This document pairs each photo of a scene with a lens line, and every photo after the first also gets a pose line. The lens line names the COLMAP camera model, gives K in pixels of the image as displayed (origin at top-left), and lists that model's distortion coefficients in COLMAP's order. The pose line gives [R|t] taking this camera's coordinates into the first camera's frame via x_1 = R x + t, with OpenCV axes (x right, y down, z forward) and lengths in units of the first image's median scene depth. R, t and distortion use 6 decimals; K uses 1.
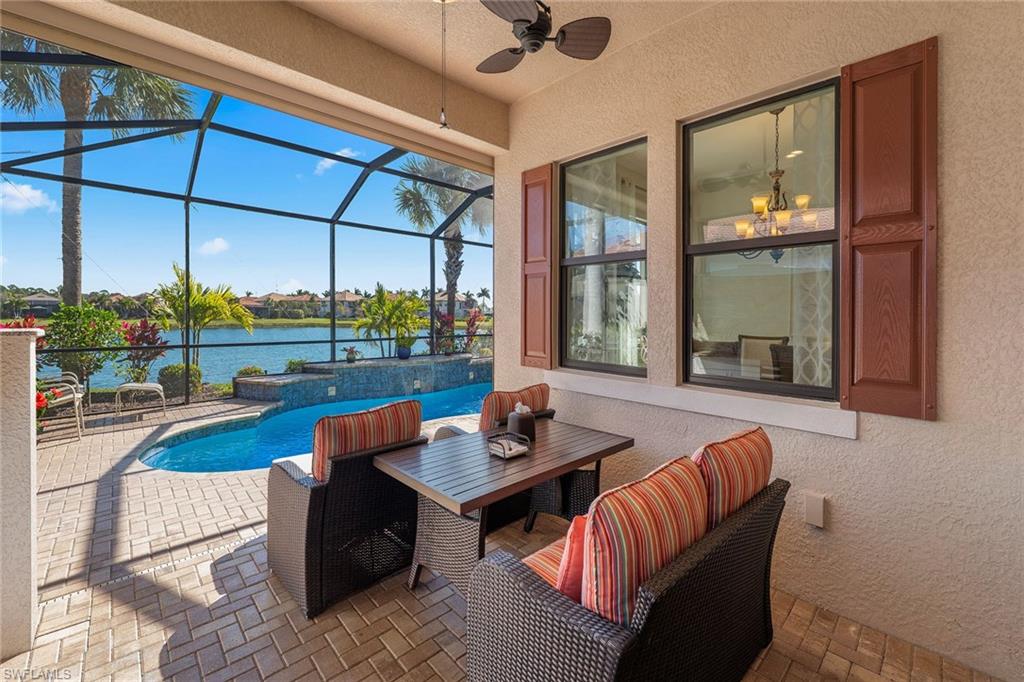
lens RADIAL K [[425.9, 0, 510.5], [0, 425.9, 319.4], [0, 0, 1]] dist [-0.000028, 0.000160]
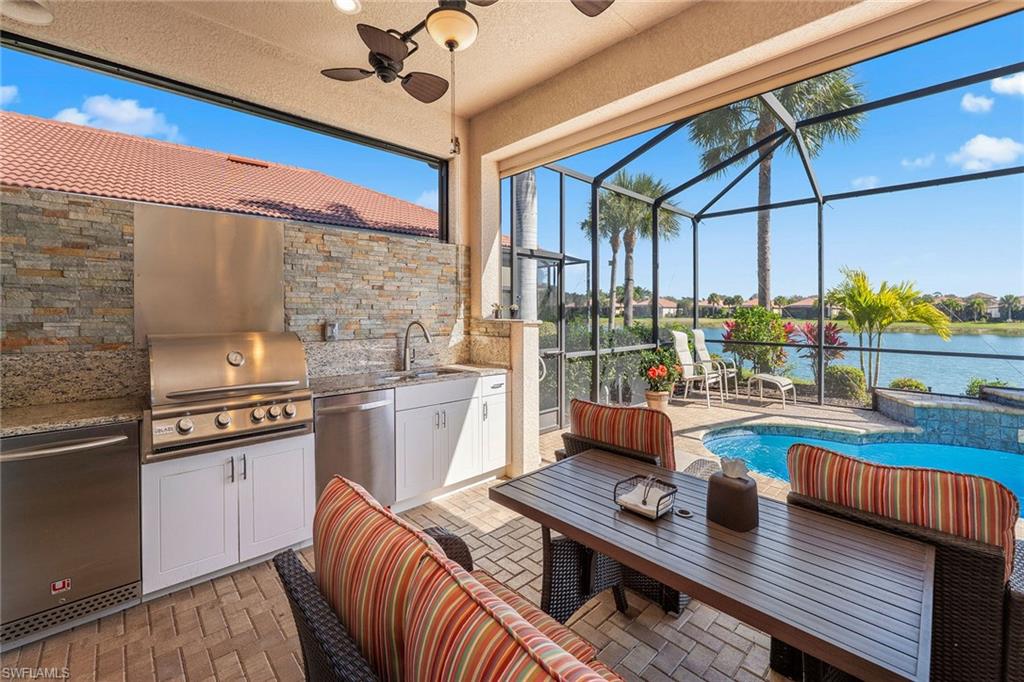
lens RADIAL K [[420.3, 0, 510.7], [0, 420.3, 313.1], [0, 0, 1]] dist [-0.002210, -0.000172]
pose [[0.004702, -0.005549, -0.999974, 0.228932], [-0.012878, 0.999901, -0.005609, -0.003478], [0.999906, 0.012904, 0.004630, 0.248256]]
